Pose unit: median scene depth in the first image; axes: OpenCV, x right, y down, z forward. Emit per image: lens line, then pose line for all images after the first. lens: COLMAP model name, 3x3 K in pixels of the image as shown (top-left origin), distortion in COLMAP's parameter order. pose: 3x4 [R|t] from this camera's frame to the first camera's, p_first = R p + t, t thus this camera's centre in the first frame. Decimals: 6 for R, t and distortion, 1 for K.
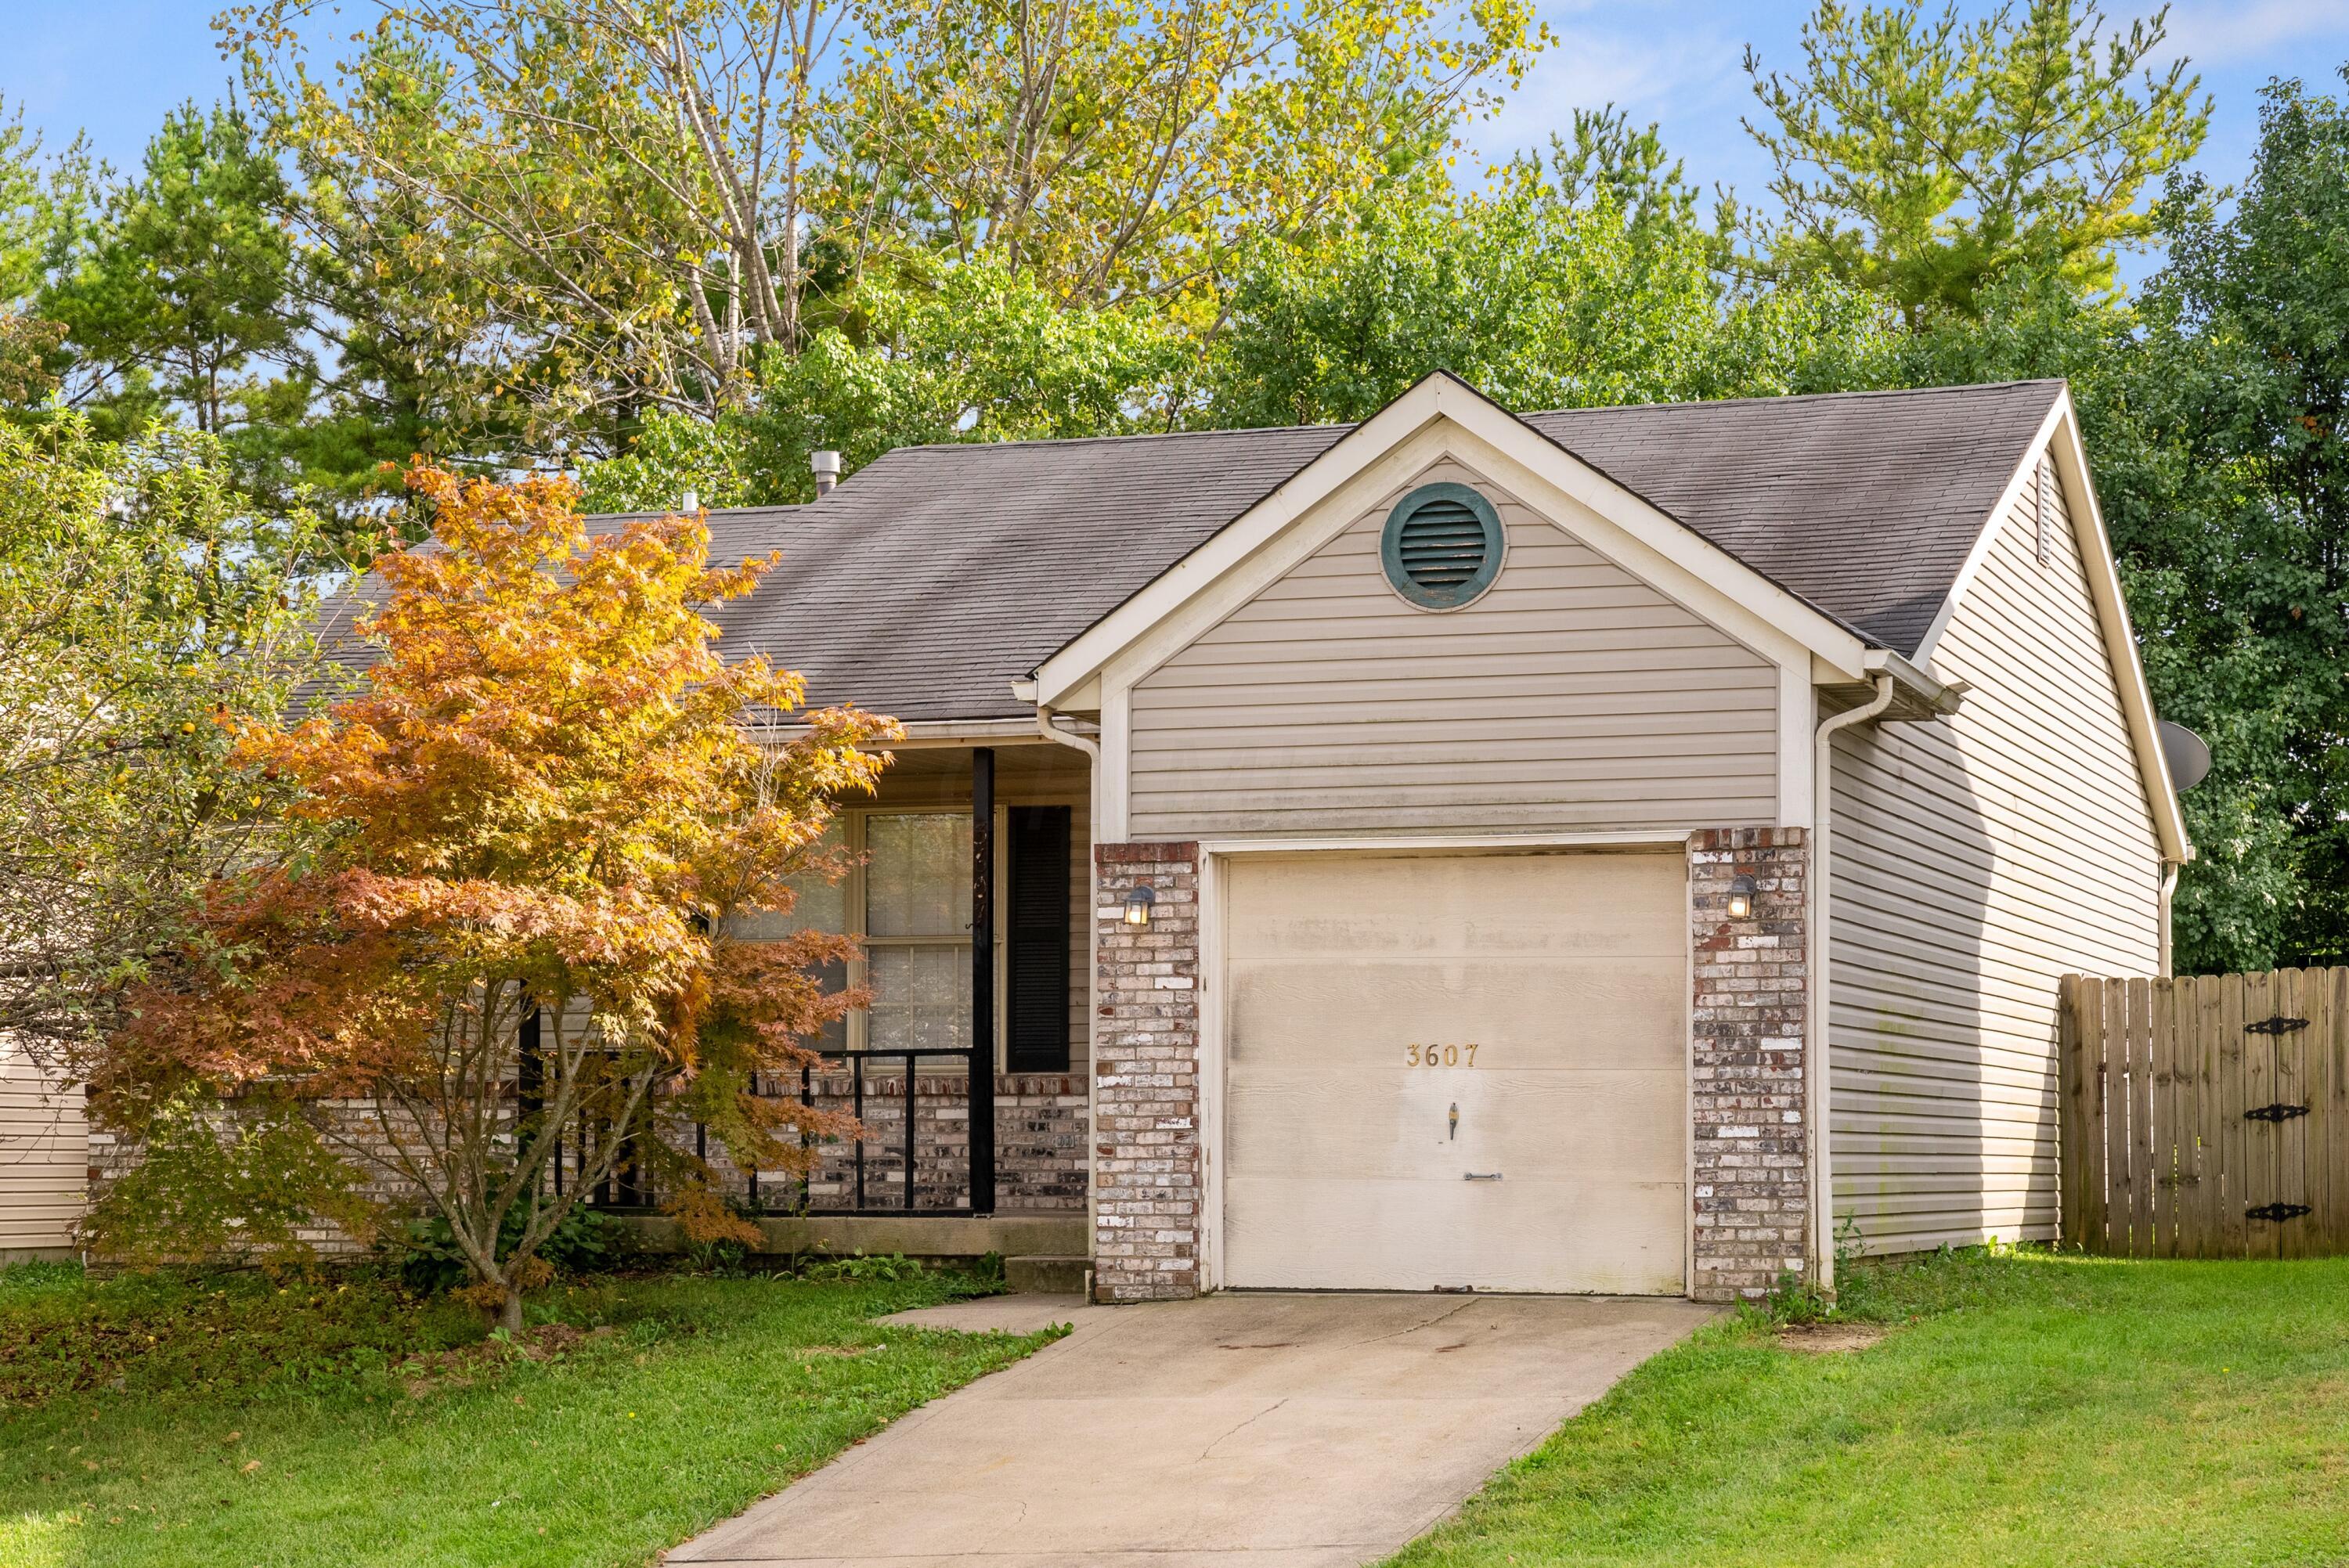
lens RADIAL K [[4635.0, 0, 1174.4], [0, 4635.0, 785.6], [0, 0, 1]] dist [-0.045753, 0.000000]
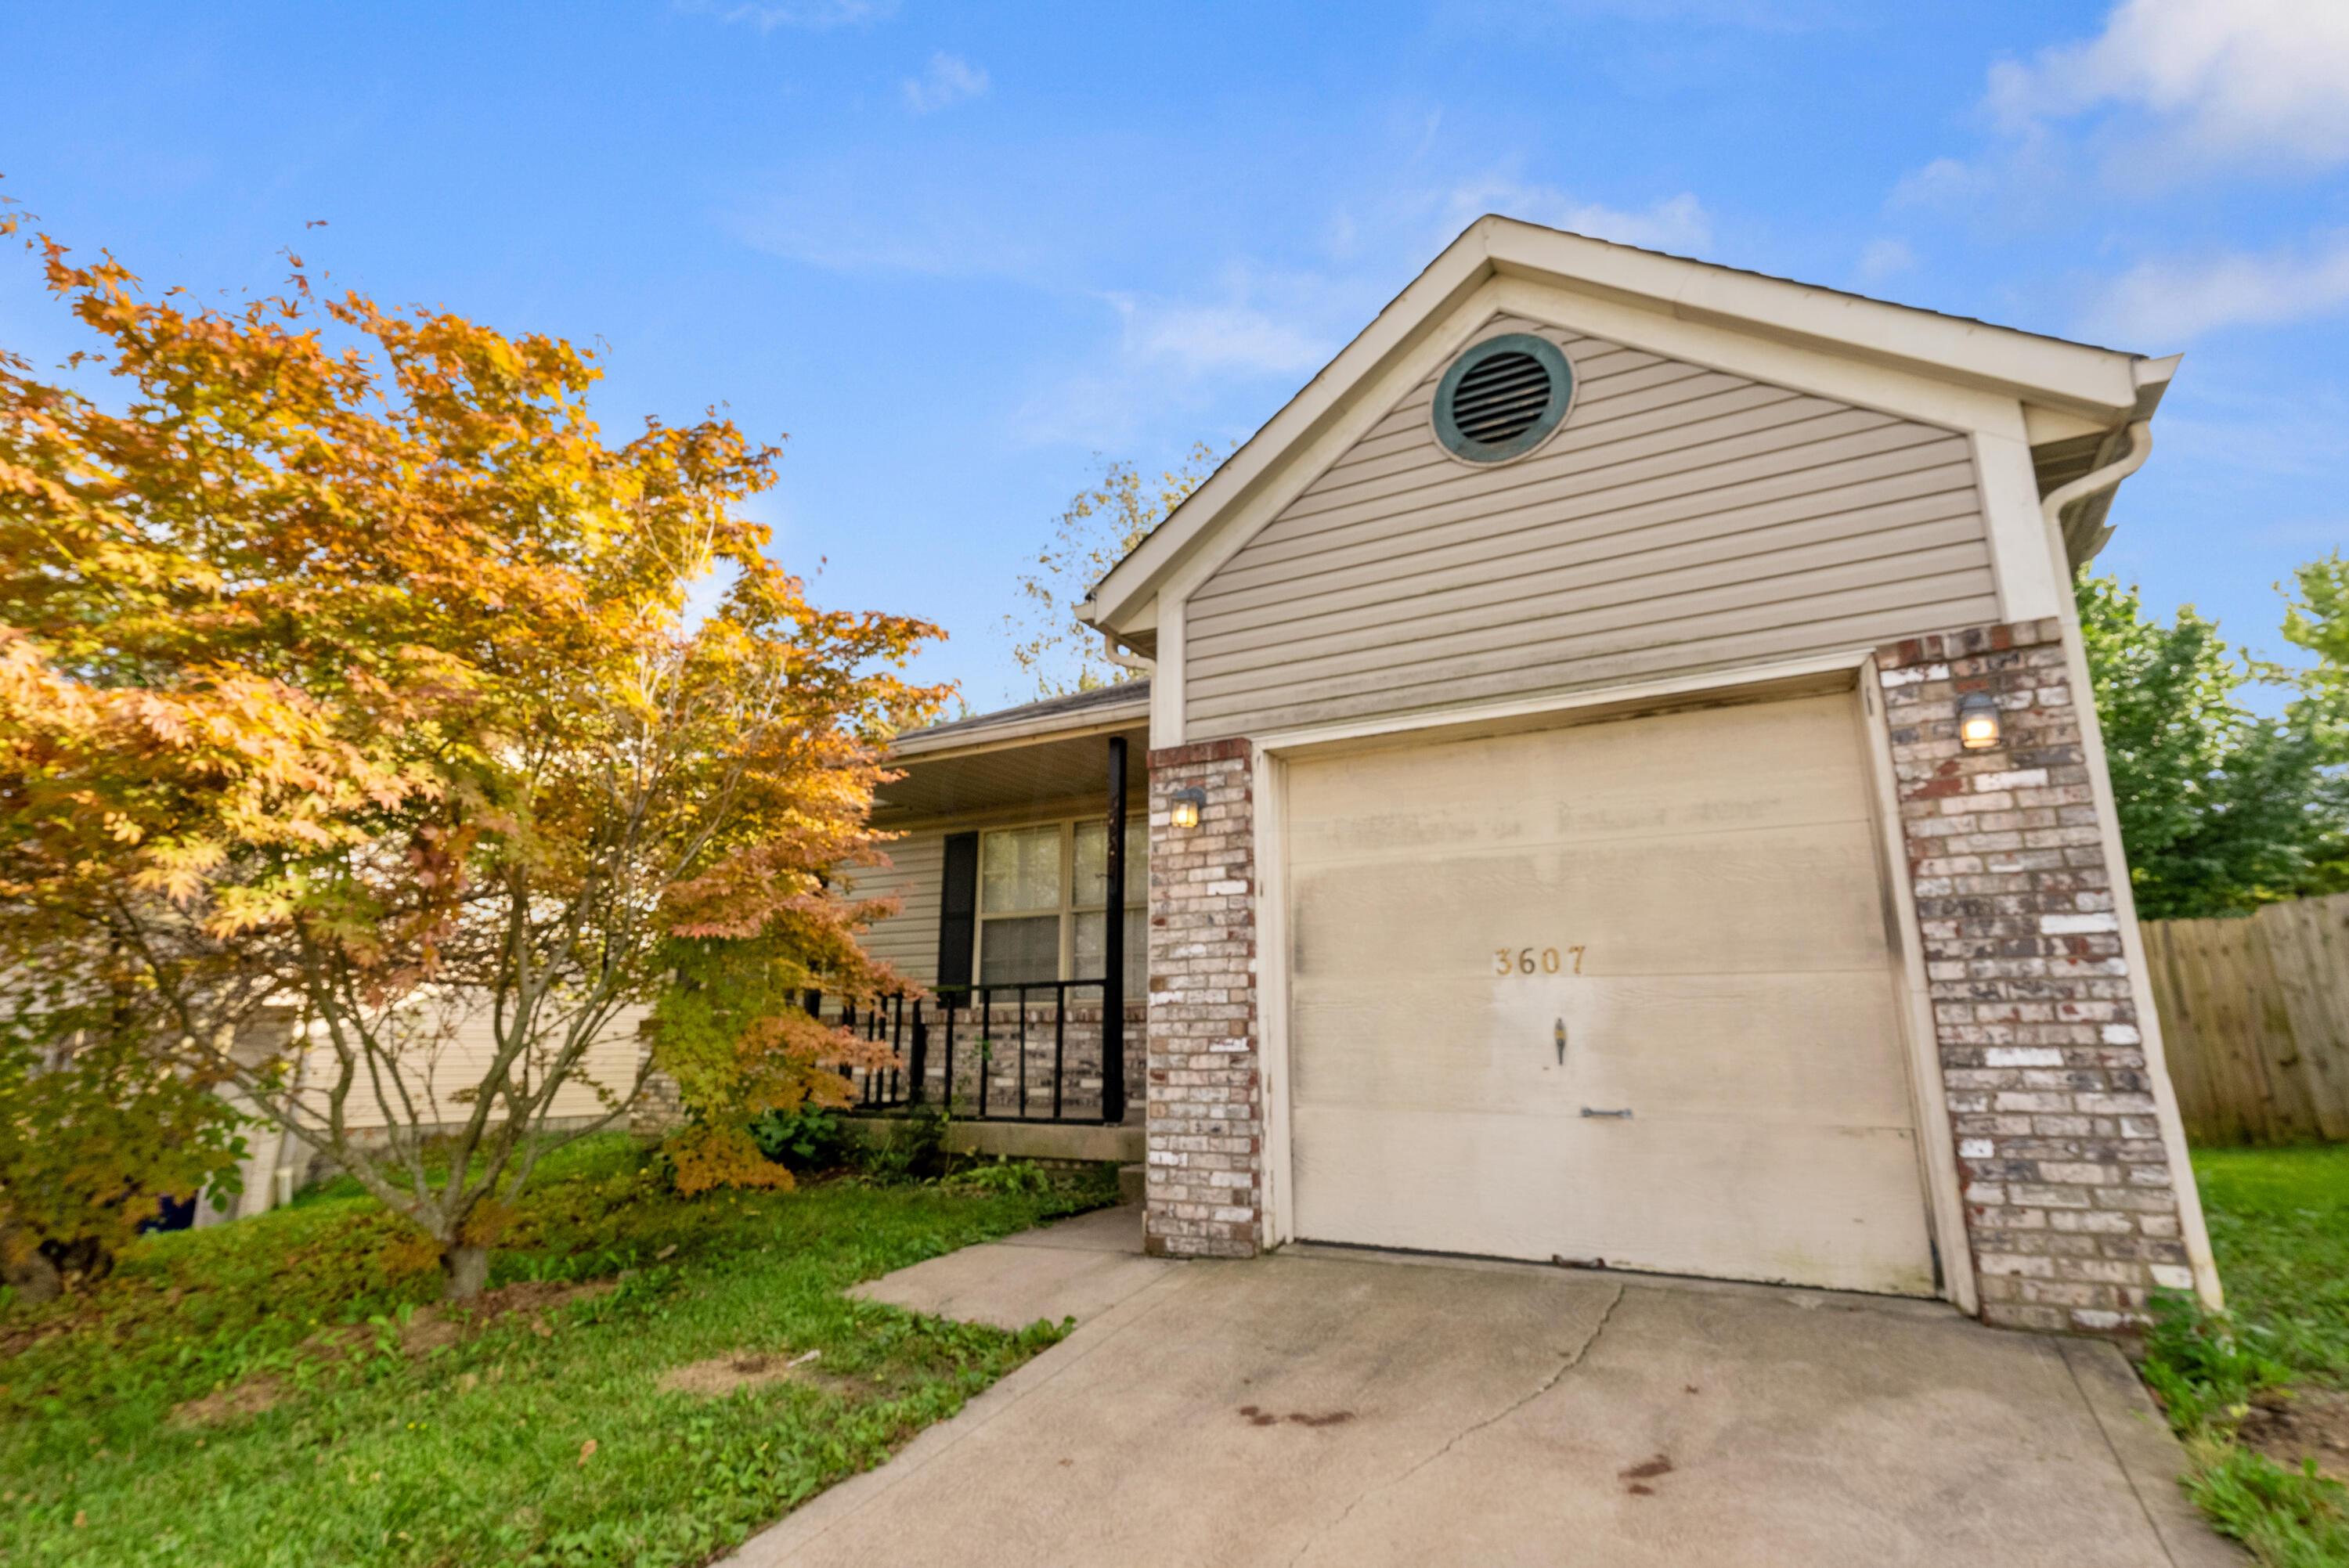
lens RADIAL K [[1136.8, 0, 1175.3], [0, 1136.8, 769.9], [0, 0, 1]] dist [0.005443, -0.001148]
pose [[0.984224, -0.045834, -0.170888, 0.029516], [0.018413, 0.987152, -0.158717, 0.055375], [0.175967, 0.153067, 0.972423, 0.780090]]
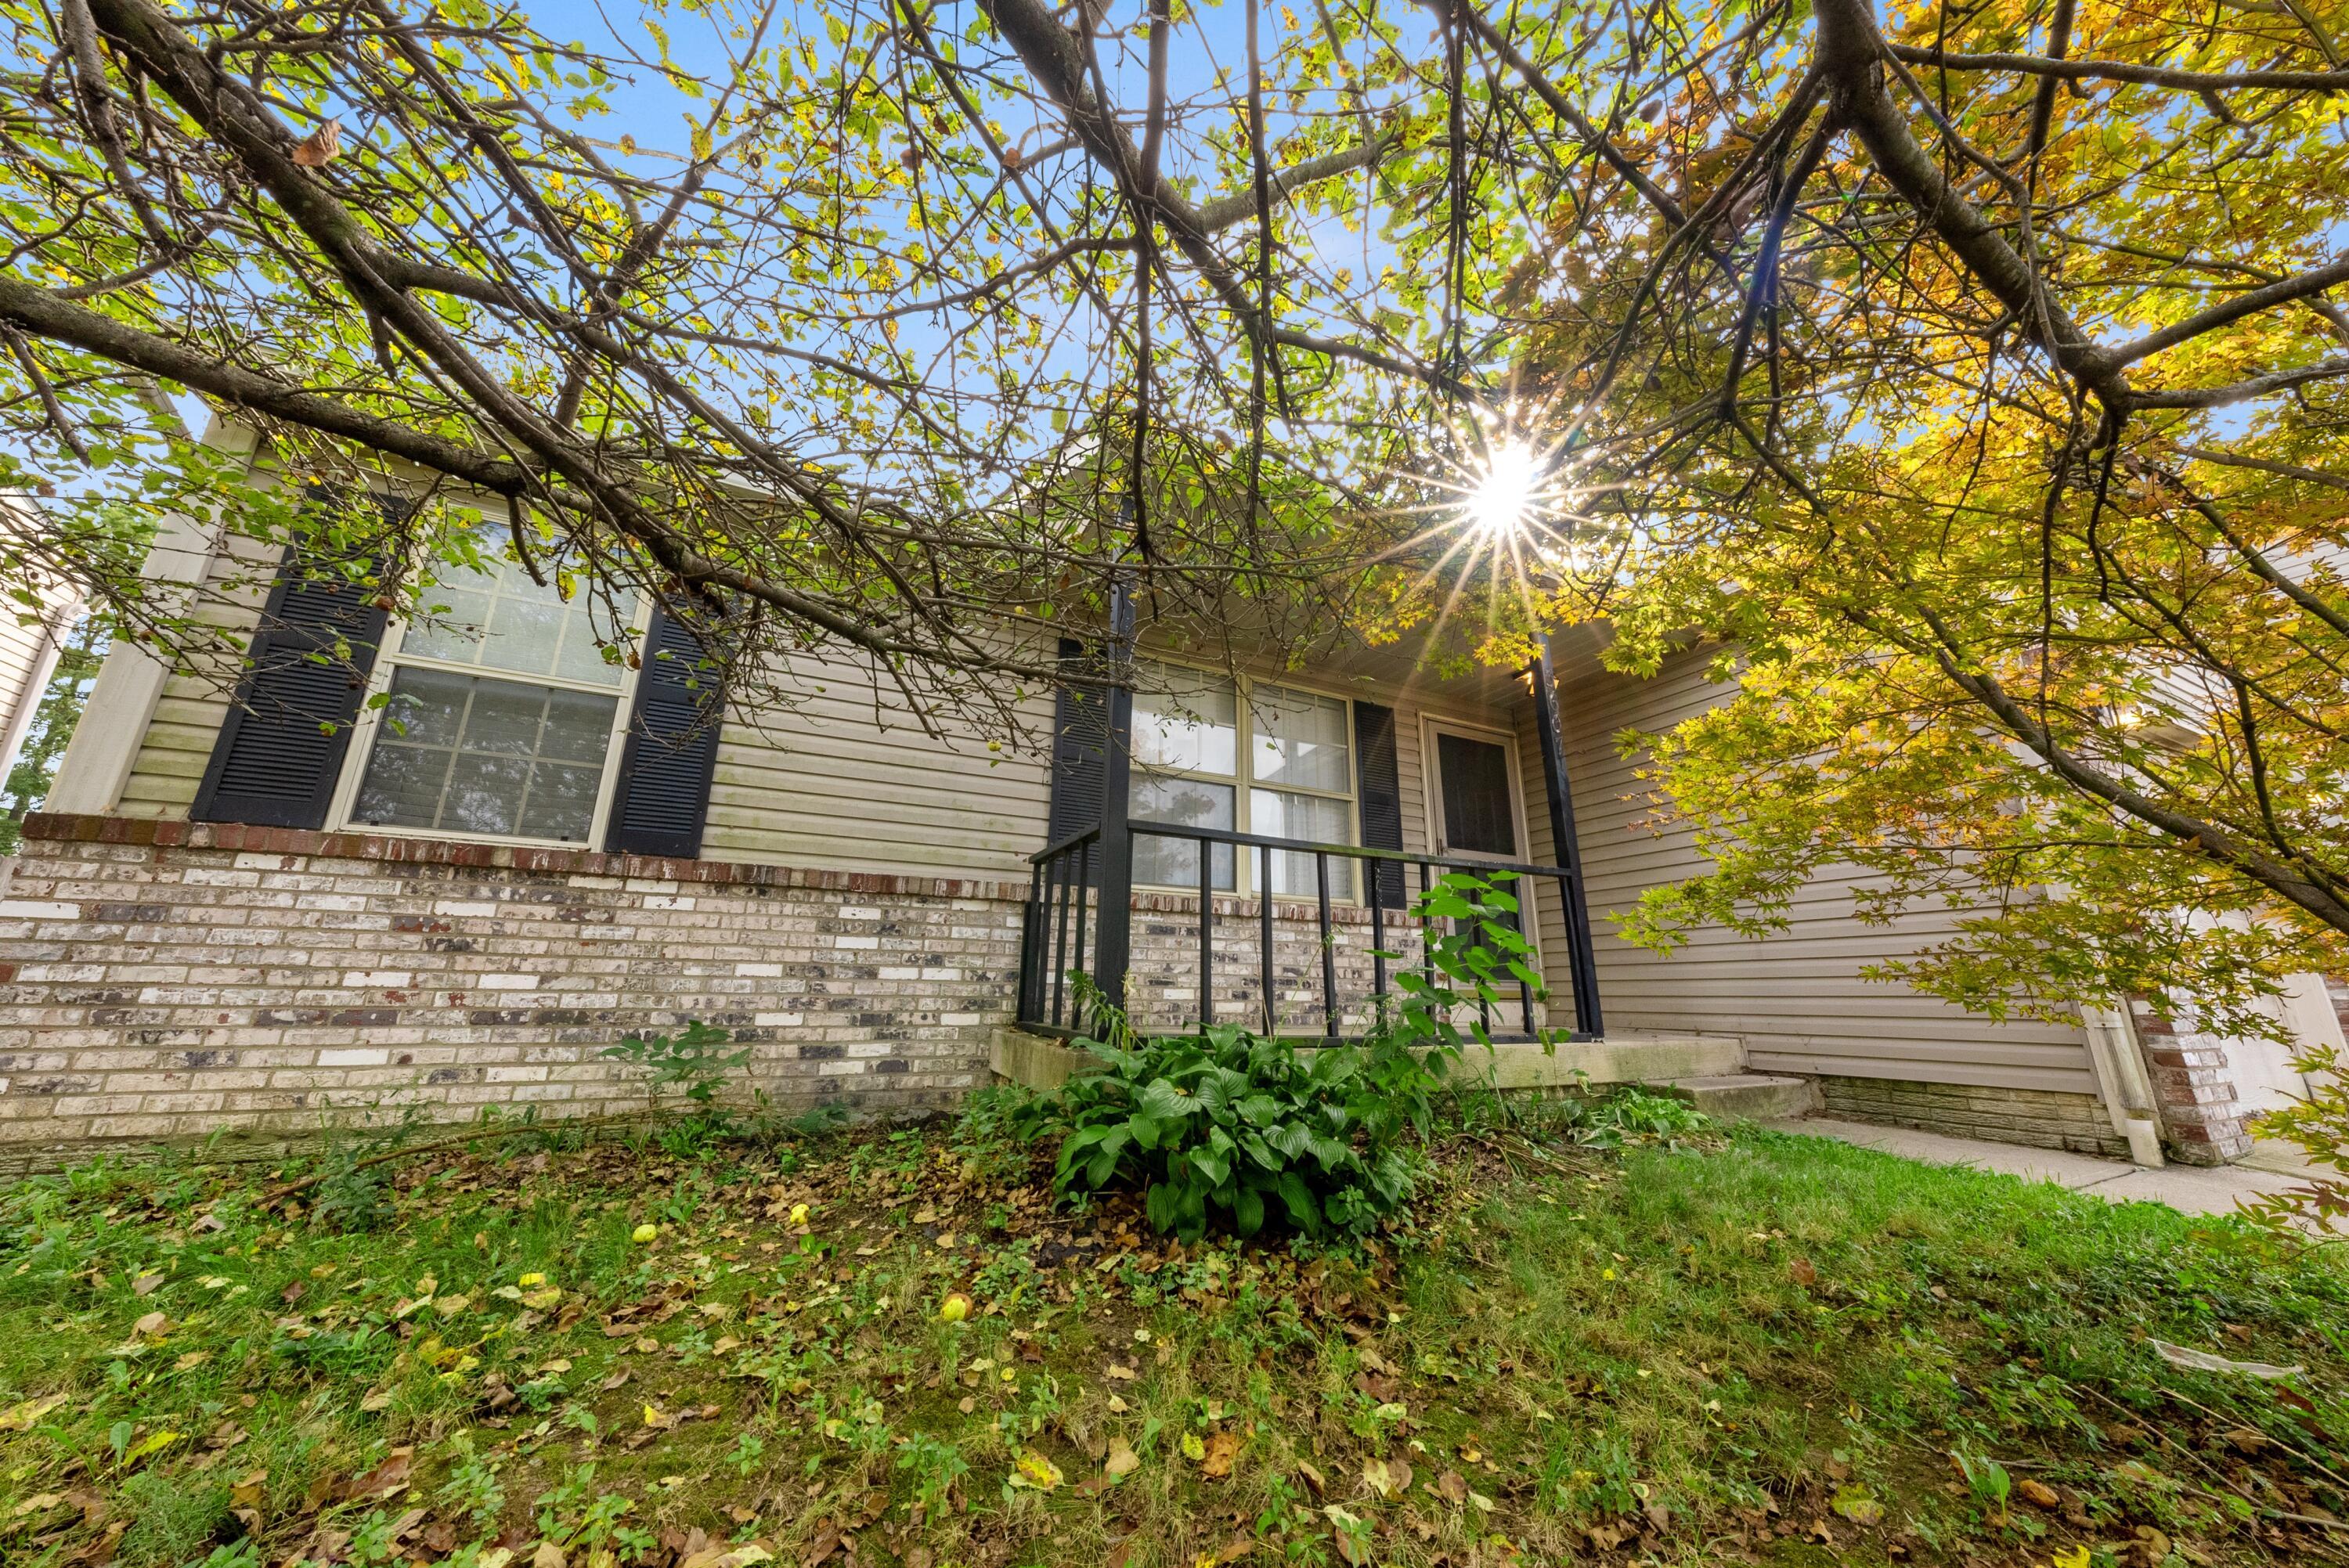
lens RADIAL K [[802.3, 0, 1177.0], [0, 802.3, 770.5], [0, 0, 1]] dist [-0.000578, -0.000006]
pose [[0.695213, 0.202029, 0.689828, -0.254901], [-0.074285, 0.974744, -0.210607, 0.086666], [-0.714955, 0.095173, 0.692662, 1.027700]]
